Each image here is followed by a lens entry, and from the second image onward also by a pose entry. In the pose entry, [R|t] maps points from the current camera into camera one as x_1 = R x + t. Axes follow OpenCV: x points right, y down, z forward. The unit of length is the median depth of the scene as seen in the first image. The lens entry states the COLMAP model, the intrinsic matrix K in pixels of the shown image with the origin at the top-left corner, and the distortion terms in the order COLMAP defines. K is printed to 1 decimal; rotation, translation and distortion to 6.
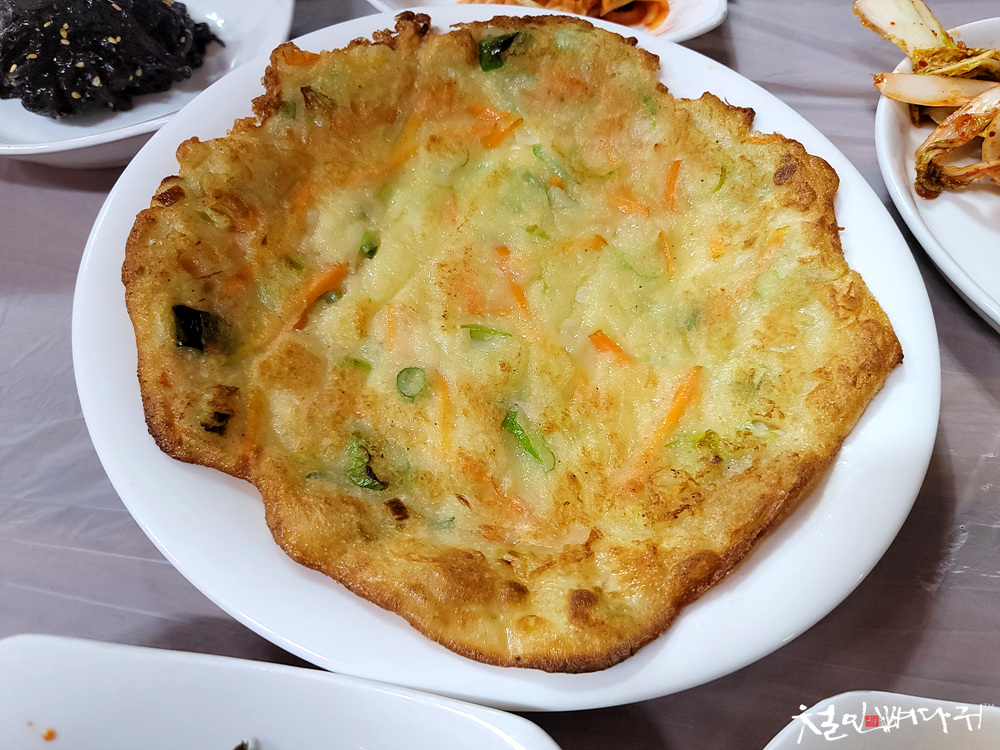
lens RADIAL K [[736.8, 0, 500.0], [0, 736.8, 375.0], [0, 0, 1]] dist [-0.012683, -0.001921]
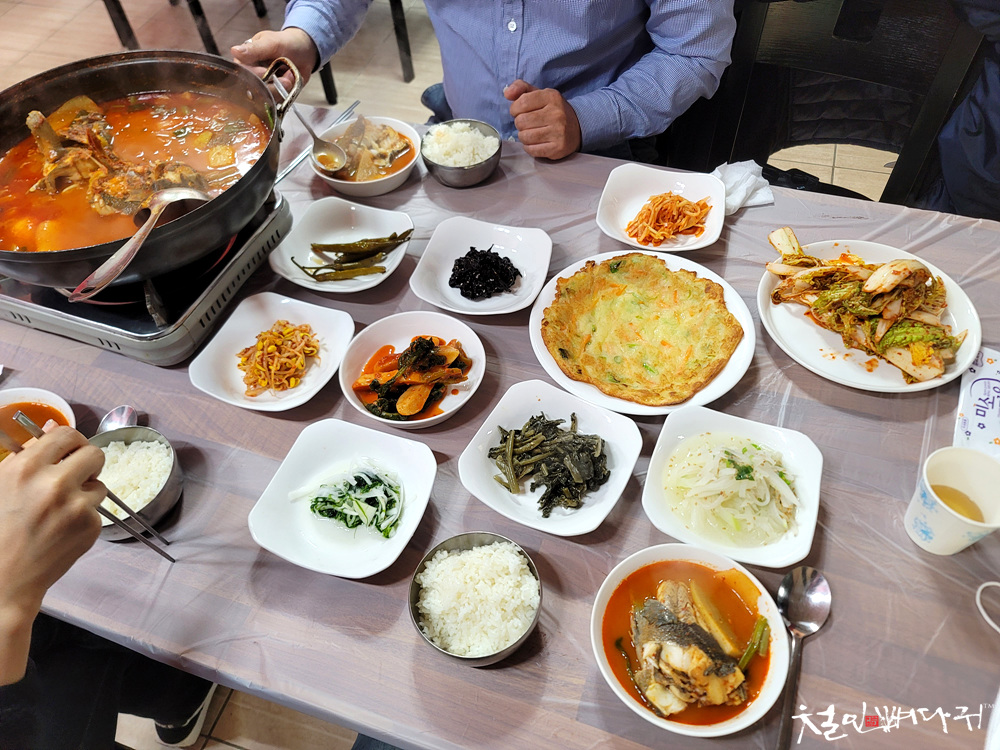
lens RADIAL K [[727.4, 0, 500.0], [0, 727.4, 375.0], [0, 0, 1]] dist [0.095601, -0.000110]
pose [[0.987097, -0.156668, -0.033091, -0.572414], [0.151040, 0.979614, -0.132451, 0.468382], [0.053168, 0.125744, 0.990637, -2.633368]]
